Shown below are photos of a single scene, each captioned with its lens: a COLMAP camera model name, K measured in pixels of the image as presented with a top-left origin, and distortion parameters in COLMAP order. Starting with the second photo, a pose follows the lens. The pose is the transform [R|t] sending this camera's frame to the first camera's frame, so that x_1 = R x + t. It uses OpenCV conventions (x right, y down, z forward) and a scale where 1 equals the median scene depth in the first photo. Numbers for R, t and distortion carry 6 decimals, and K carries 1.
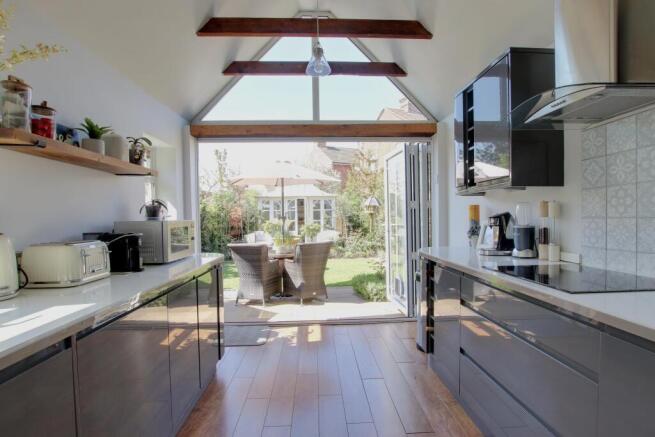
lens RADIAL K [[313.3, 0, 333.2], [0, 313.3, 224.3], [0, 0, 1]] dist [-0.026310, -0.000072]
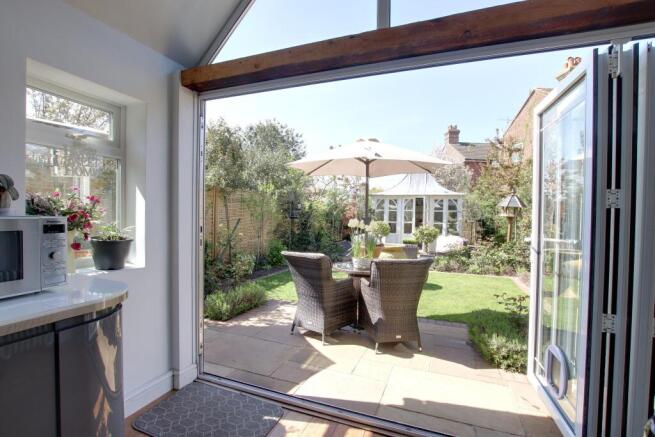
lens RADIAL K [[304.5, 0, 326.9], [0, 304.5, 223.4], [0, 0, 1]] dist [-0.030101, -0.000126]
pose [[0.907608, 0.042532, -0.417659, 0.059560], [-0.043625, 0.999024, 0.006935, -0.013293], [0.417547, 0.011926, 0.908577, 0.373405]]
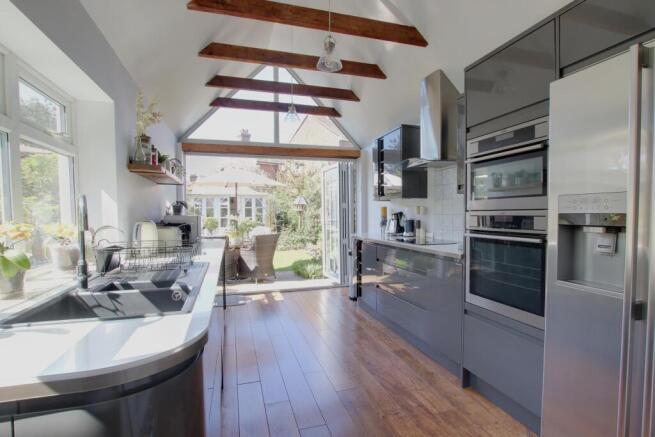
lens RADIAL K [[304.5, 0, 326.9], [0, 304.5, 223.4], [0, 0, 1]] dist [-0.030101, -0.000126]
pose [[0.972377, -0.000667, 0.233414, -0.110477], [-0.000682, 0.999984, 0.005702, 0.008124], [-0.233414, -0.005703, 0.972361, -0.252404]]
